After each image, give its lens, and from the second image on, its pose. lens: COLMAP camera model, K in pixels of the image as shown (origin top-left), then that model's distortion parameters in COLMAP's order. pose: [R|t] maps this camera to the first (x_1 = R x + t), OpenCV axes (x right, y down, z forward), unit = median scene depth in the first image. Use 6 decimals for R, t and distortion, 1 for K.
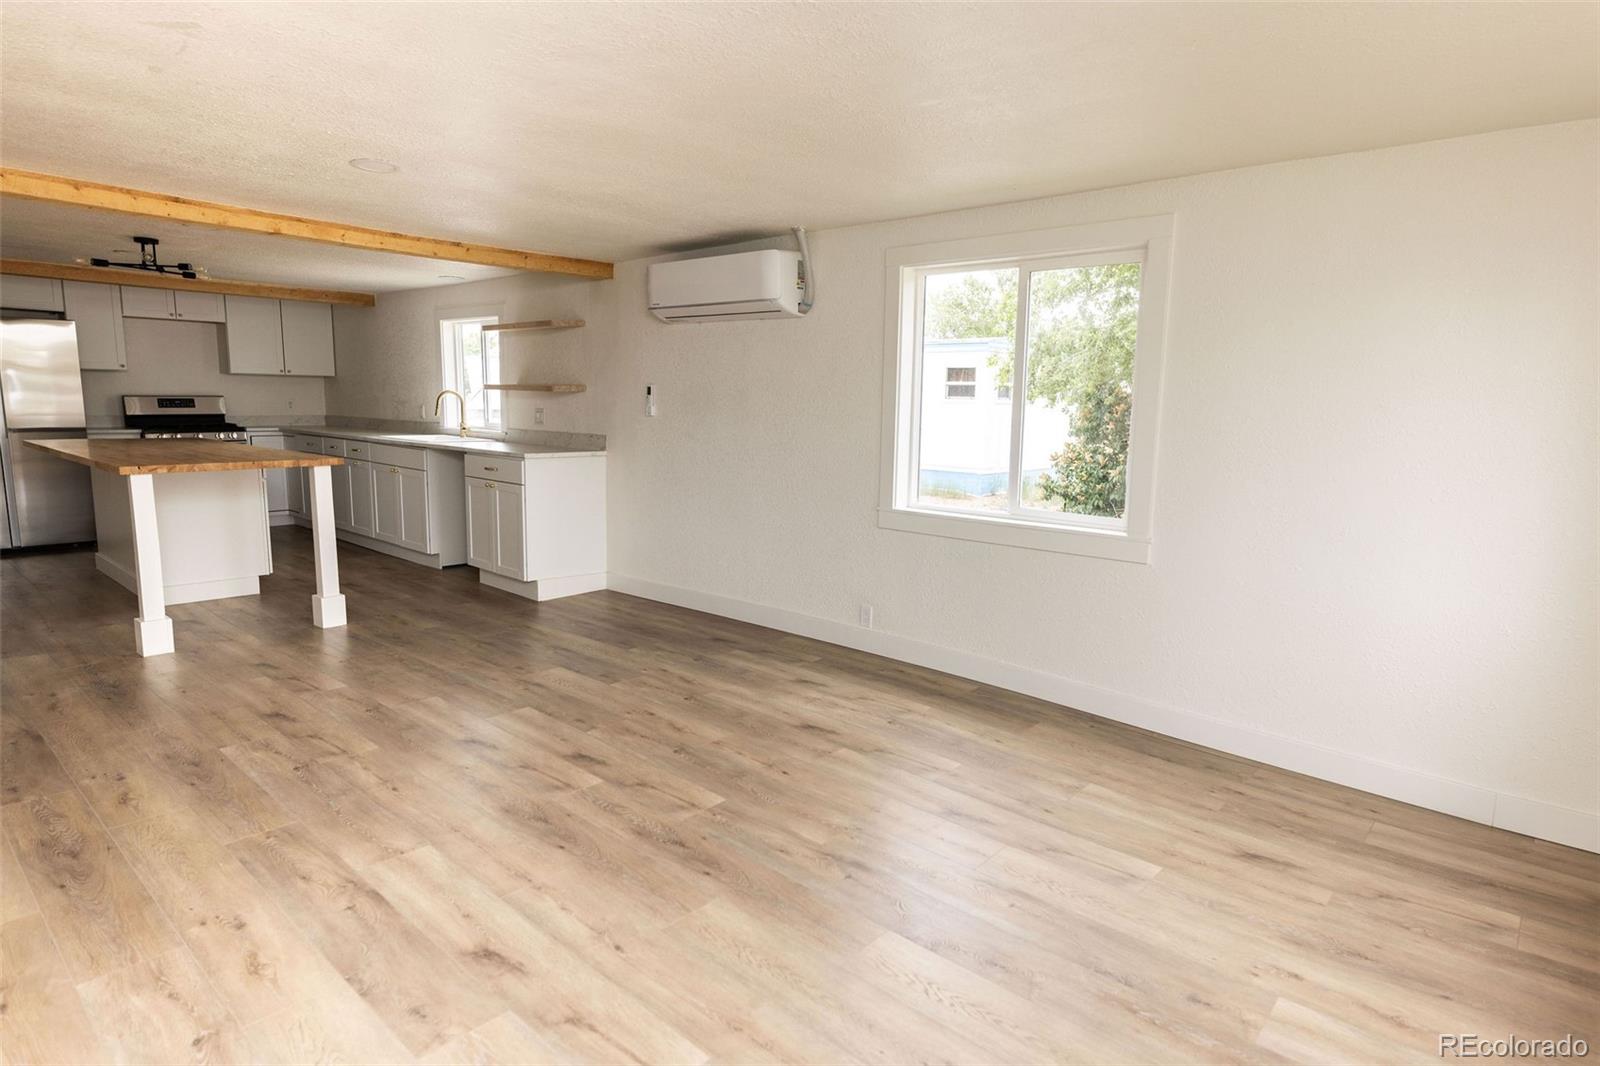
lens RADIAL K [[872.3, 0, 807.5], [0, 872.3, 538.9], [0, 0, 1]] dist [0.002068, 0.000400]
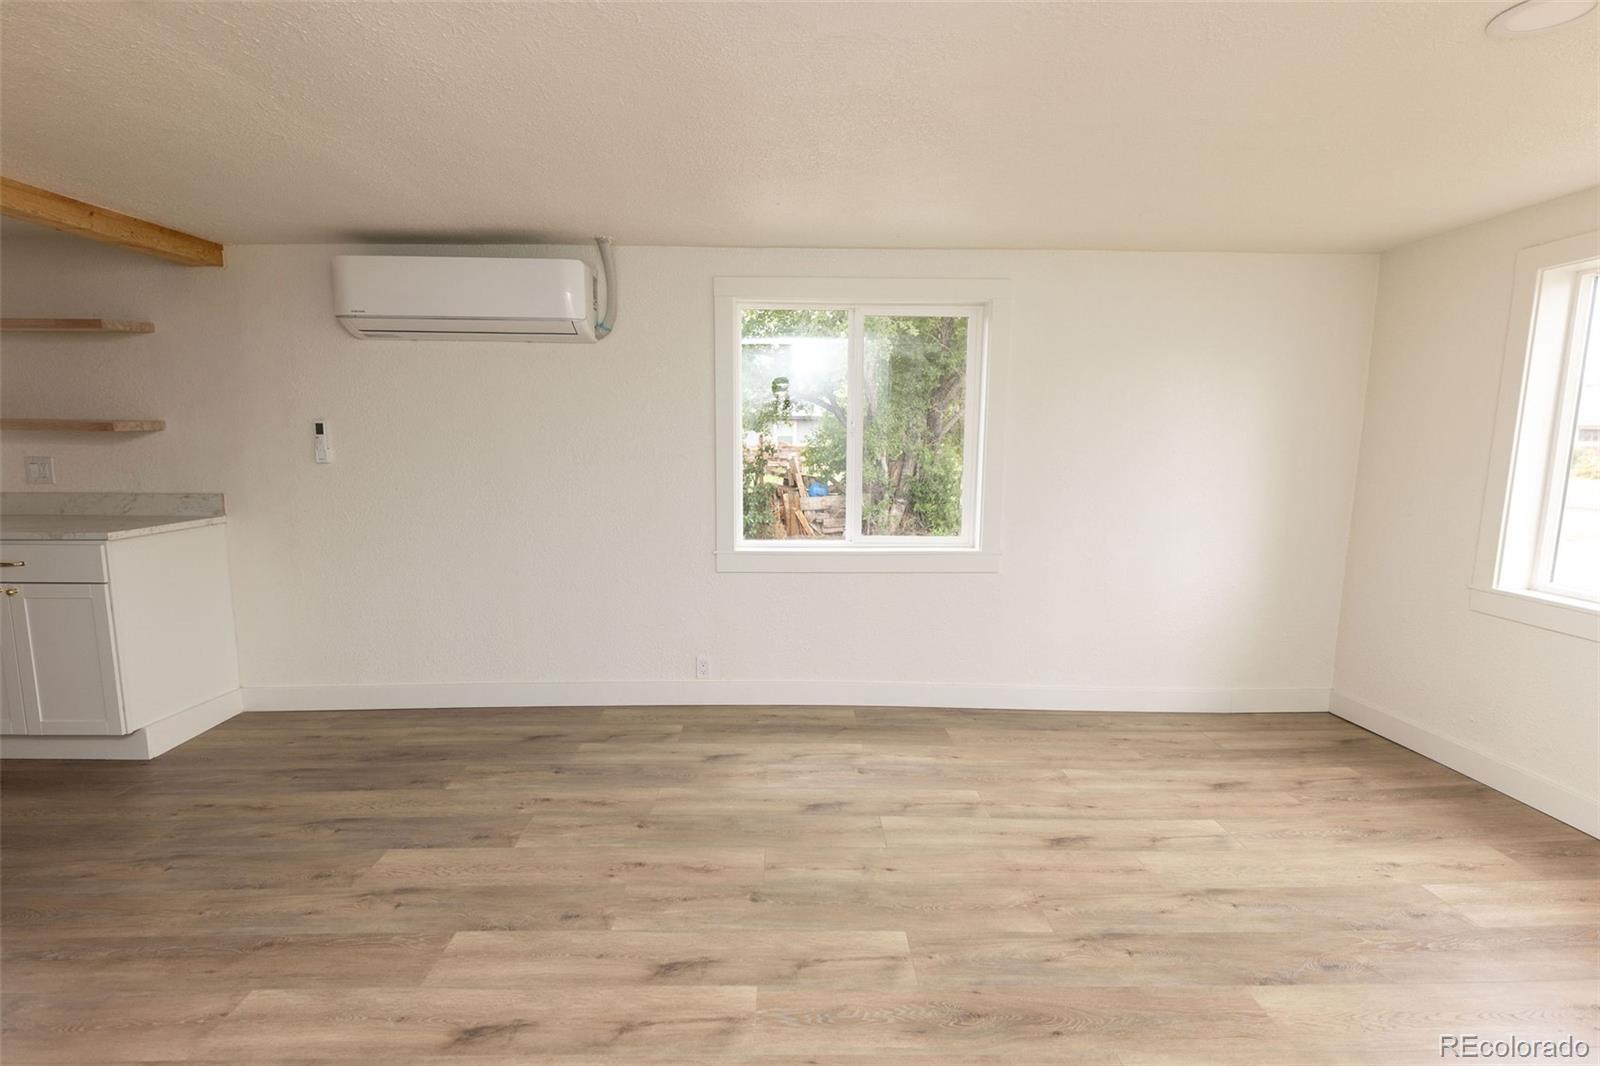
lens RADIAL K [[741.9, 0, 802.8], [0, 741.9, 536.7], [0, 0, 1]] dist [0.001013, -0.001446]
pose [[0.735800, -0.110287, 0.668158, -0.403272], [0.116041, 0.992590, 0.036049, -0.072915], [-0.667182, 0.051009, 0.743146, 0.359627]]
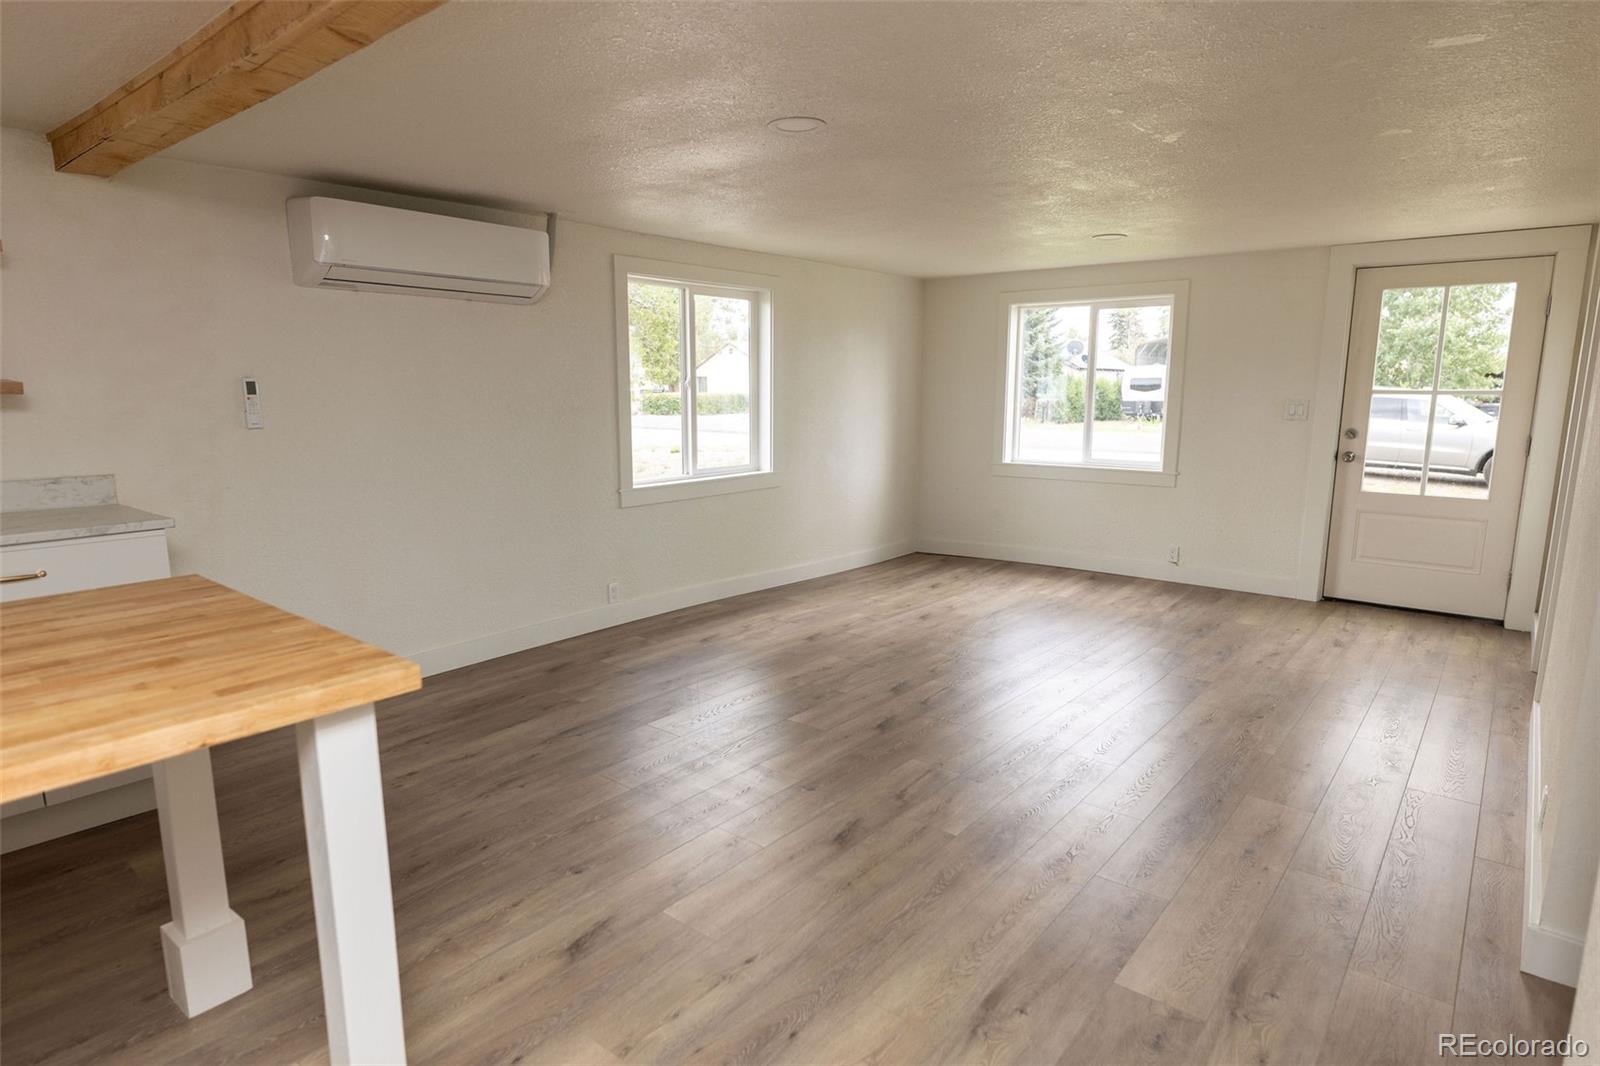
lens RADIAL K [[872.3, 0, 799.9], [0, 872.3, 545.3], [0, 0, 1]] dist [0.002068, 0.000400]
pose [[-0.025346, -0.201642, 0.979131, -1.069737], [0.158497, 0.966247, 0.203091, -0.164505], [-0.987034, 0.160336, 0.007469, 0.821818]]
